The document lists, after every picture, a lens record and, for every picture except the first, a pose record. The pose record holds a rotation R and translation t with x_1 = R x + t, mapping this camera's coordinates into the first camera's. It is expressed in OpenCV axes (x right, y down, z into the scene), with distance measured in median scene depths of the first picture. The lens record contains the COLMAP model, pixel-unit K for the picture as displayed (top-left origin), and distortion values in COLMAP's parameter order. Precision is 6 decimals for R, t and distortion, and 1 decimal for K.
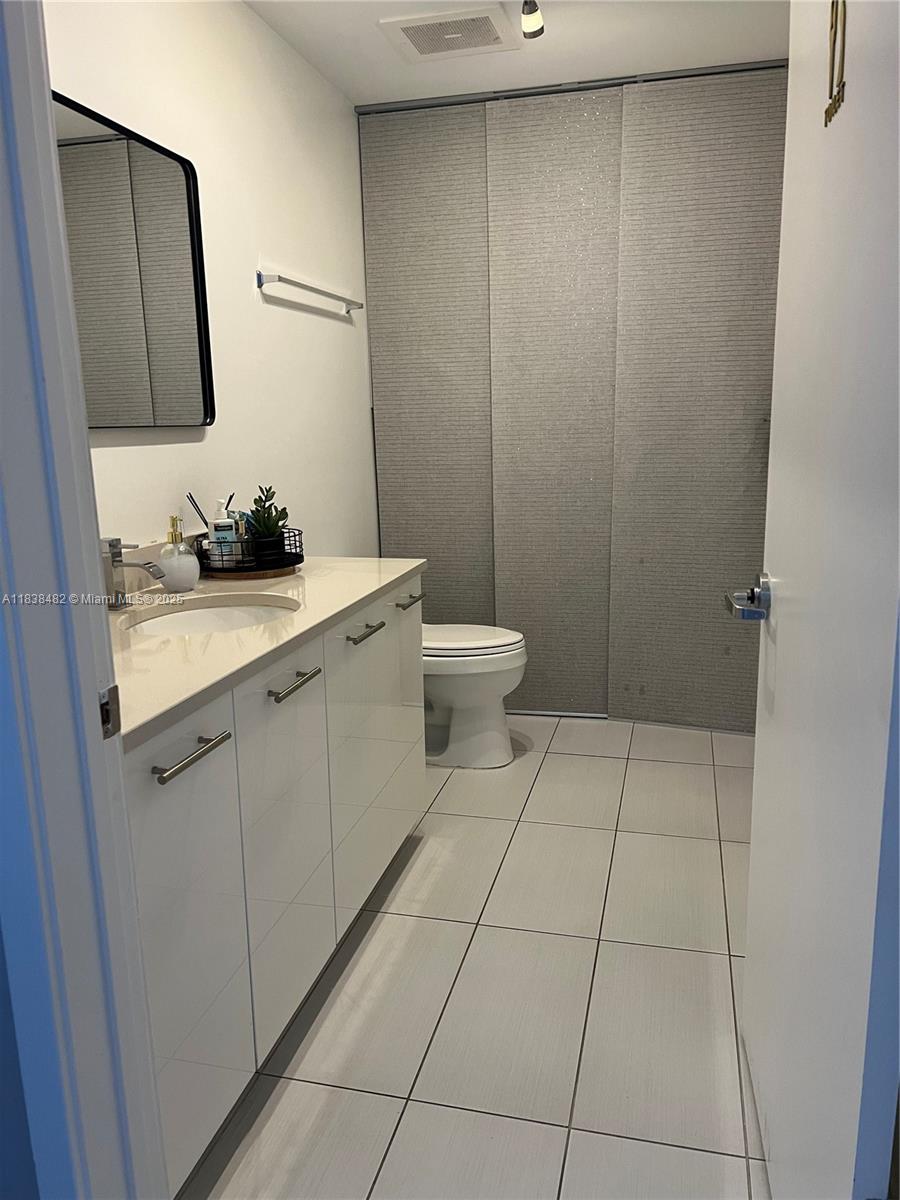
lens RADIAL K [[901.1, 0, 449.2], [0, 901.1, 610.5], [0, 0, 1]] dist [0.058566, -0.055573]
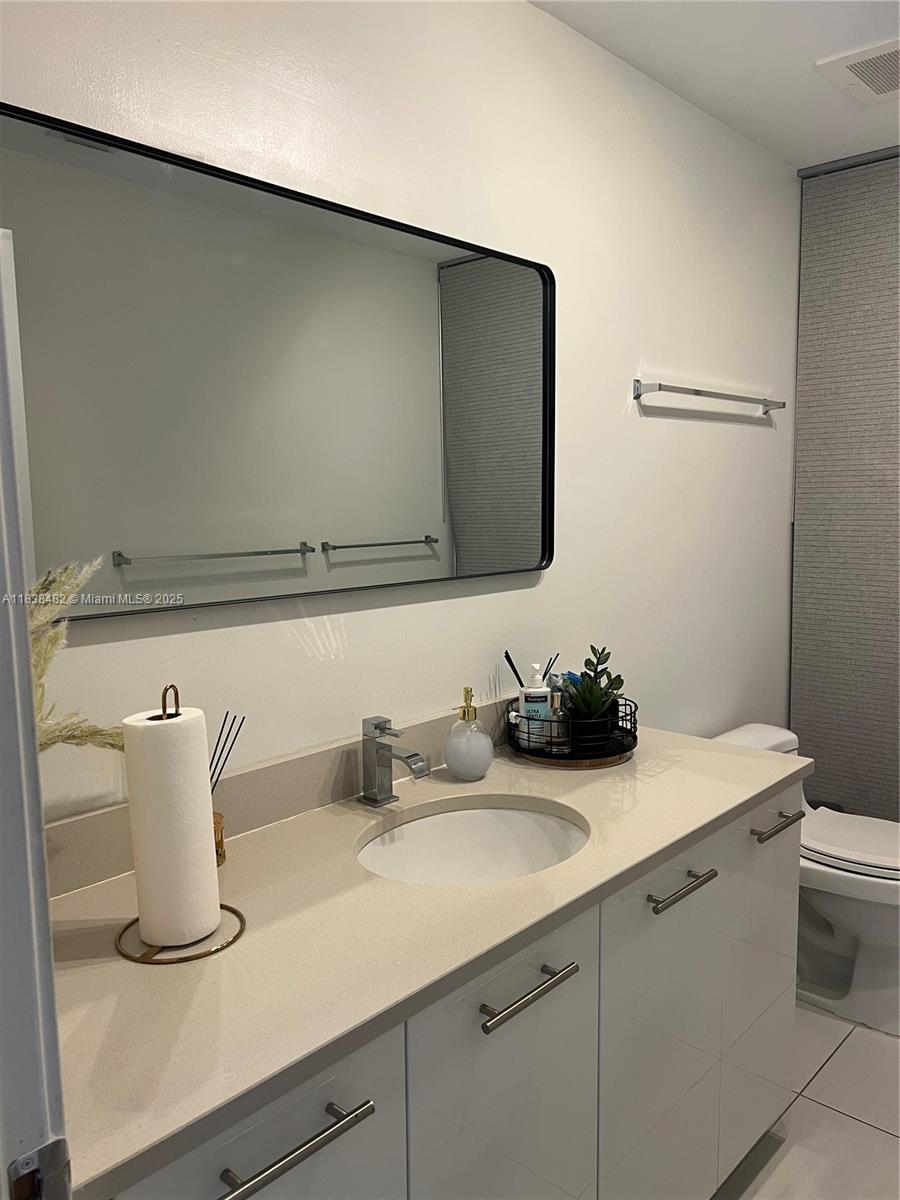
lens RADIAL K [[901.1, 0, 455.6], [0, 901.1, 608.7], [0, 0, 1]] dist [0.058566, -0.055573]
pose [[0.879691, 0.070066, -0.470356, 0.050718], [-0.105866, 0.993120, -0.050059, -0.098792], [0.463612, 0.093831, 0.881056, 0.193107]]
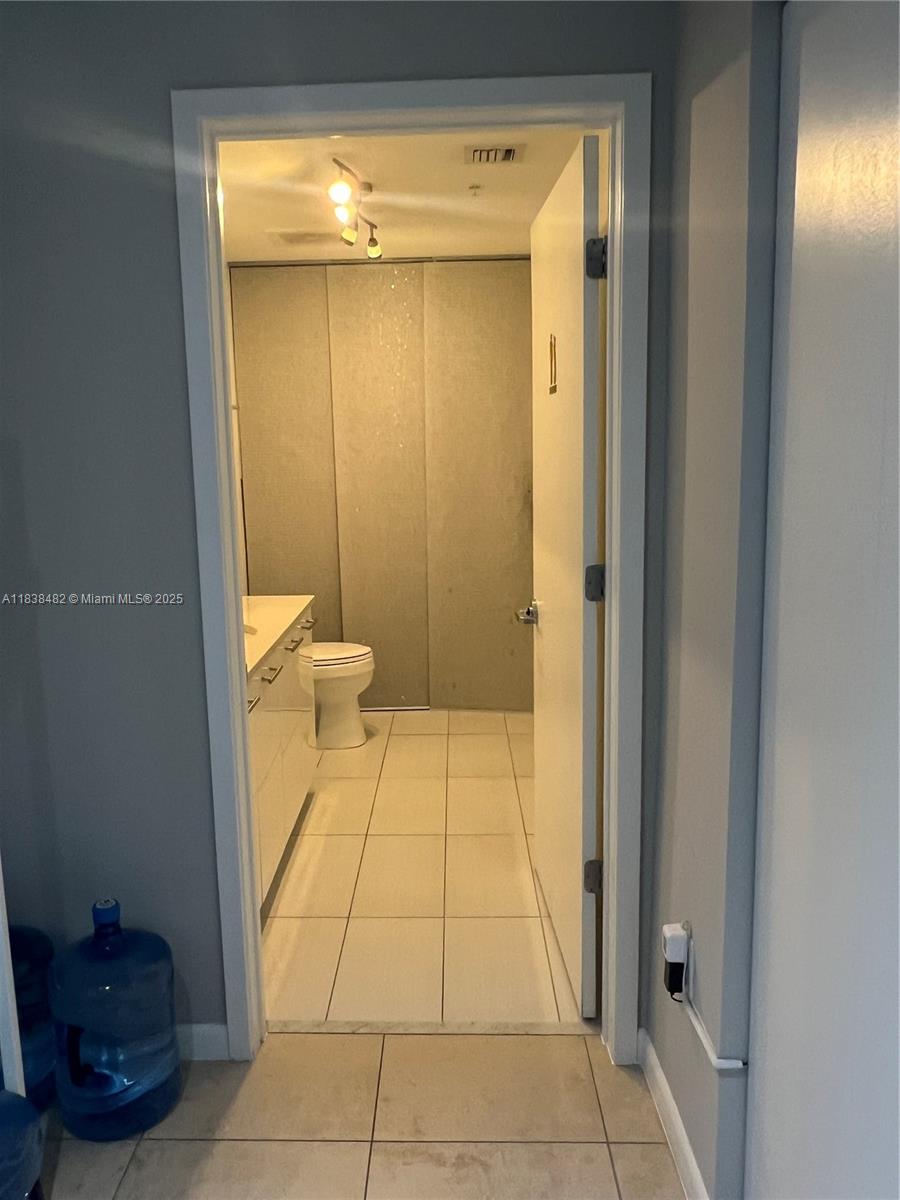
lens RADIAL K [[901.1, 0, 447.1], [0, 901.1, 599.2], [0, 0, 1]] dist [0.058566, -0.055573]
pose [[0.971513, -0.036153, 0.234211, -0.149195], [0.046530, 0.998158, -0.038933, 0.013463], [-0.232372, 0.048722, 0.971406, -0.434590]]
